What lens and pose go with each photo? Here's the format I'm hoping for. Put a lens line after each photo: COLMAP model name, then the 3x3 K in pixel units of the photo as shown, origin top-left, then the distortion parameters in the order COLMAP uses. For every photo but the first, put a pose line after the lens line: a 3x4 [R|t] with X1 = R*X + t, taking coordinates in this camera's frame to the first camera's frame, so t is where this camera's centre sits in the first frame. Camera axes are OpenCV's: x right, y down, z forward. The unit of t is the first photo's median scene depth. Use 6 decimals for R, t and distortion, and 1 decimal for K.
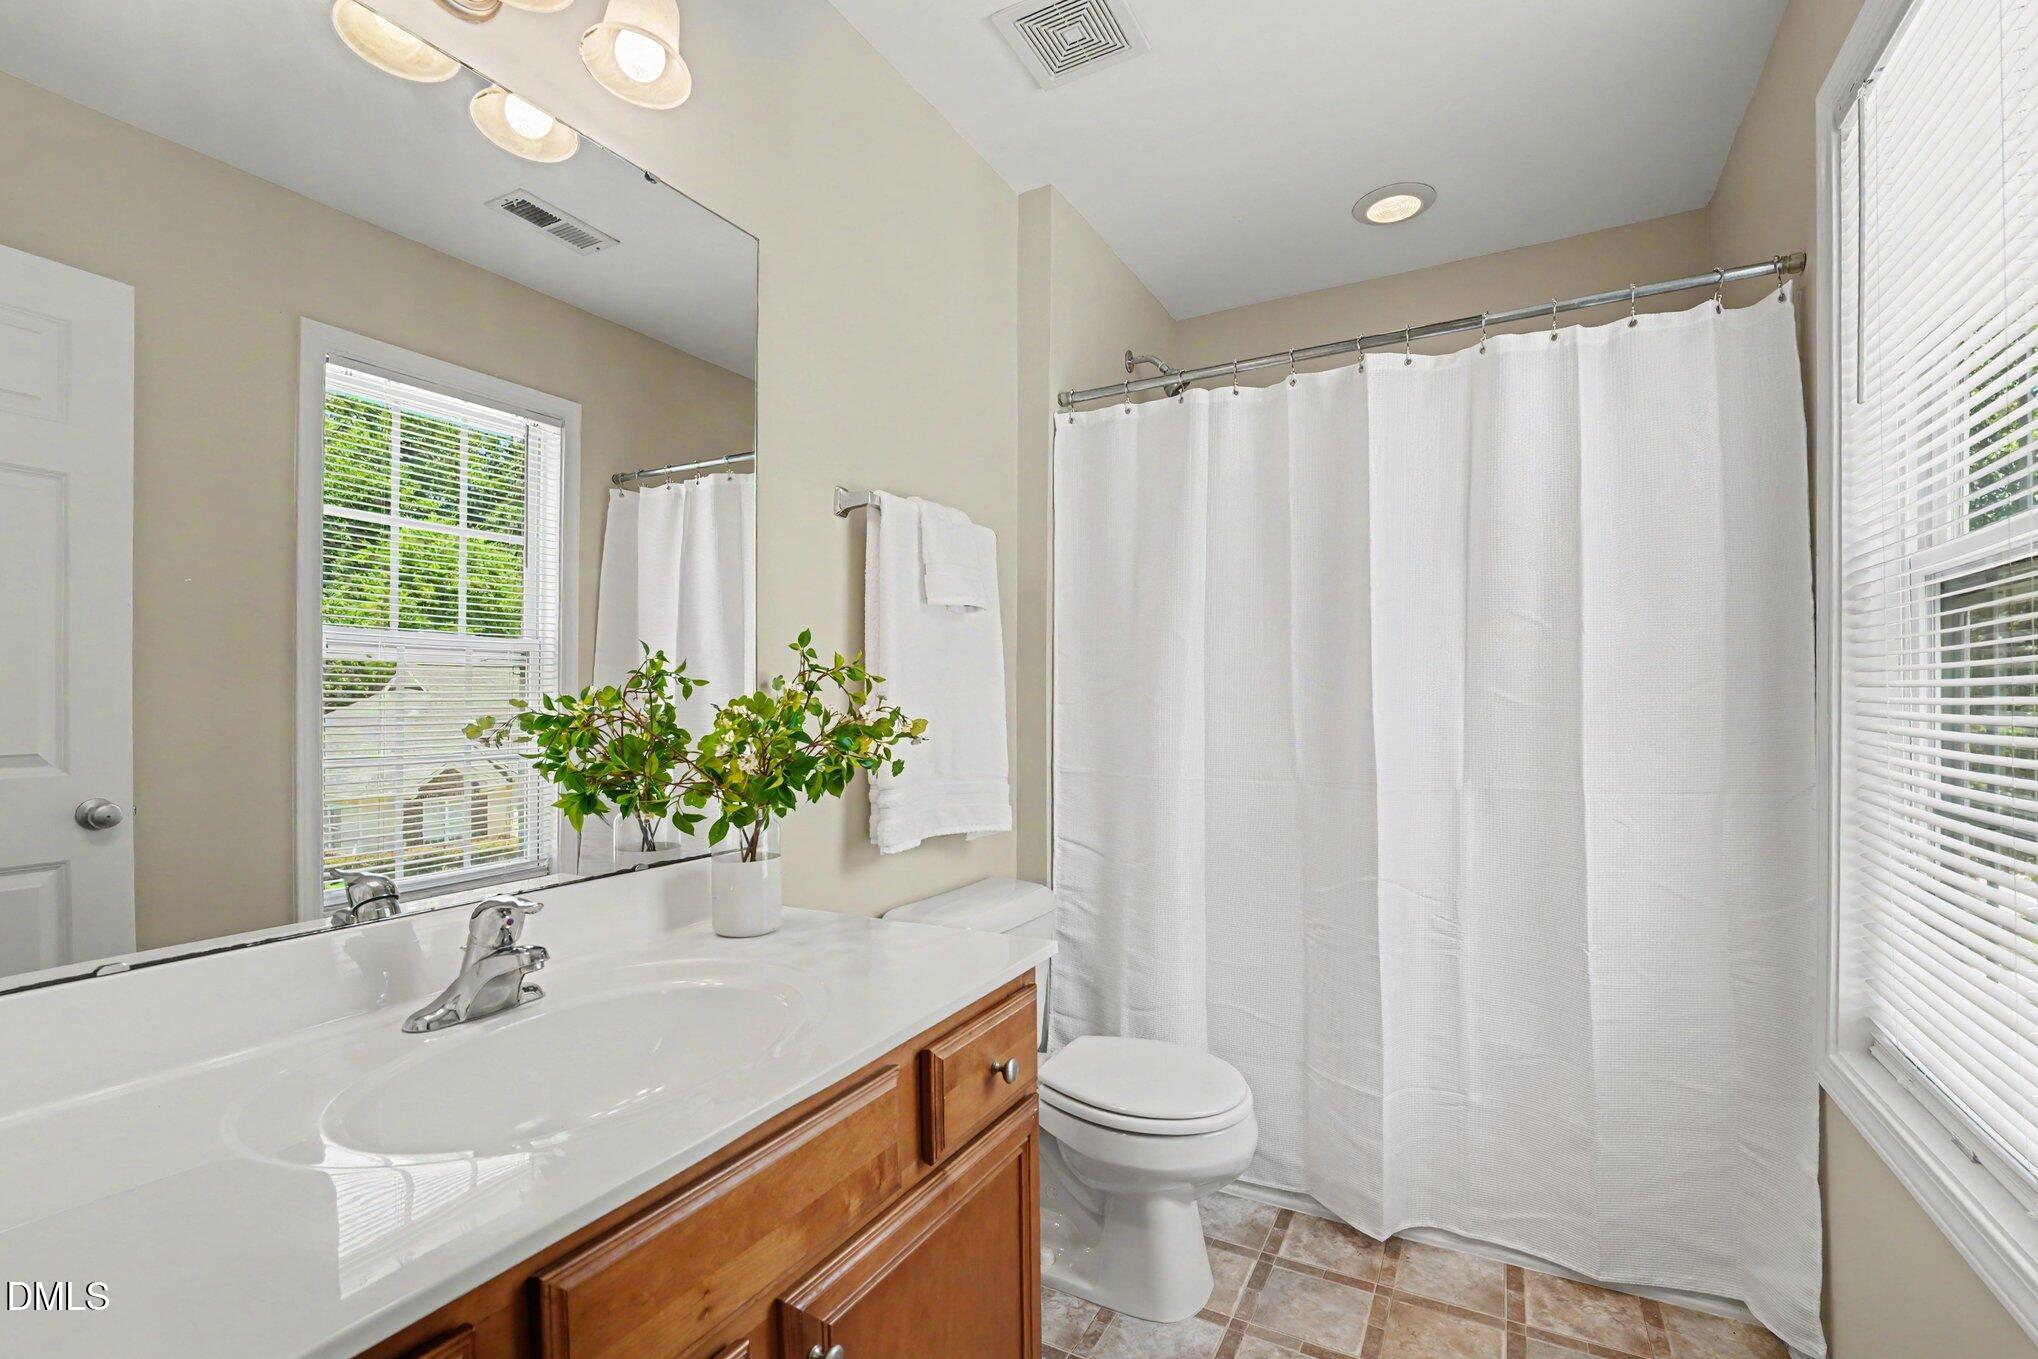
lens RADIAL K [[917.5, 0, 1014.0], [0, 917.5, 692.0], [0, 0, 1]] dist [-0.000163, -0.000276]
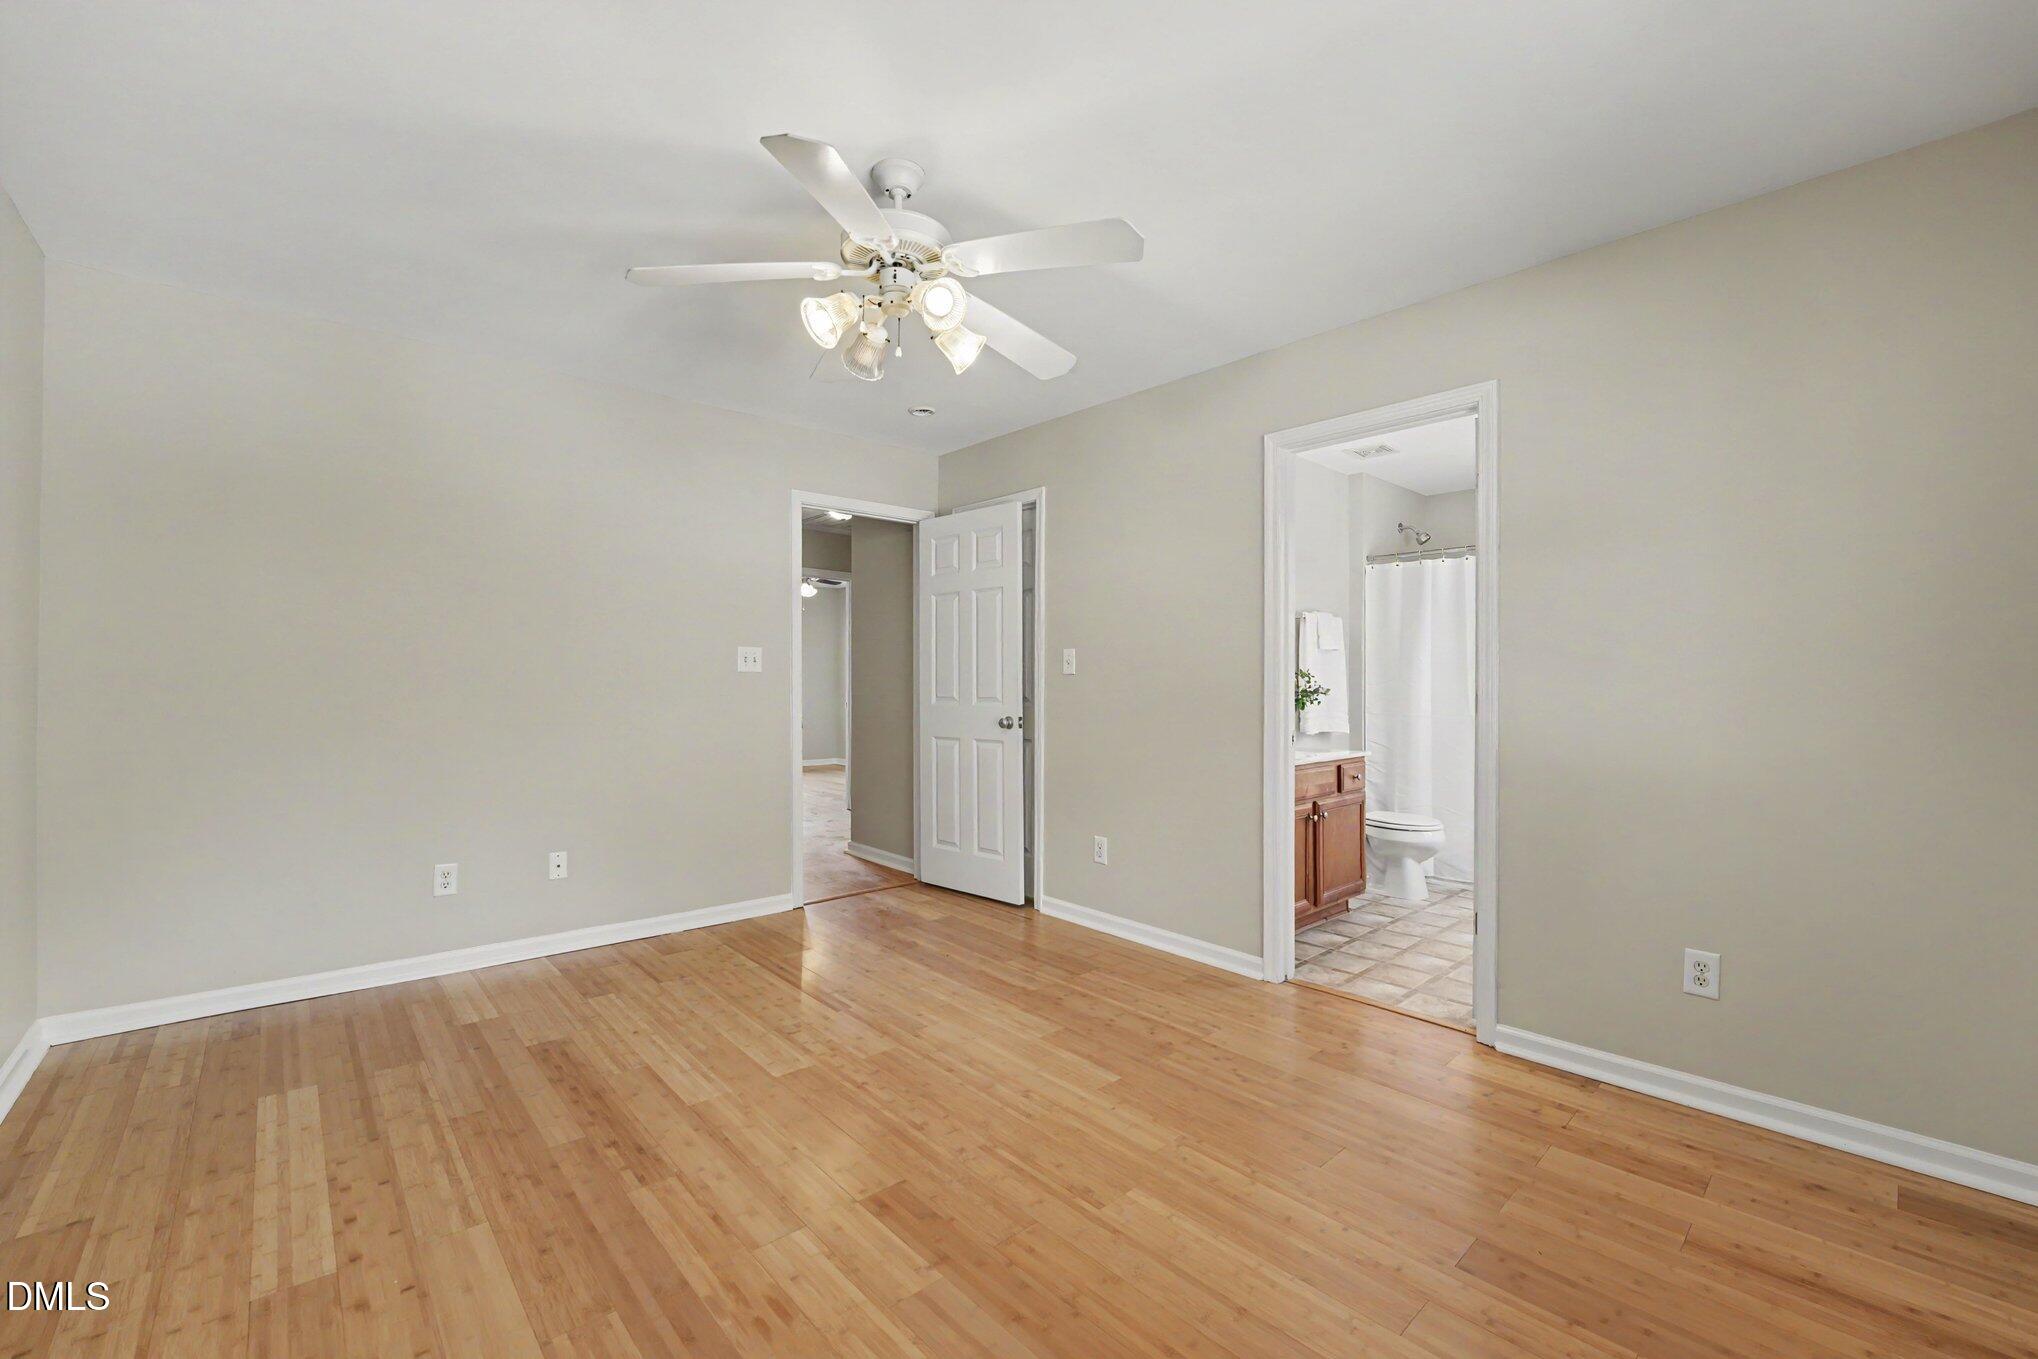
lens RADIAL K [[826.8, 0, 1022.2], [0, 826.8, 679.6], [0, 0, 1]] dist [-0.023614, -0.000283]
pose [[0.946426, -0.001543, -0.322918, -0.129492], [0.002800, 0.999990, 0.003427, -0.011484], [0.322909, -0.004148, 0.946421, -1.566788]]
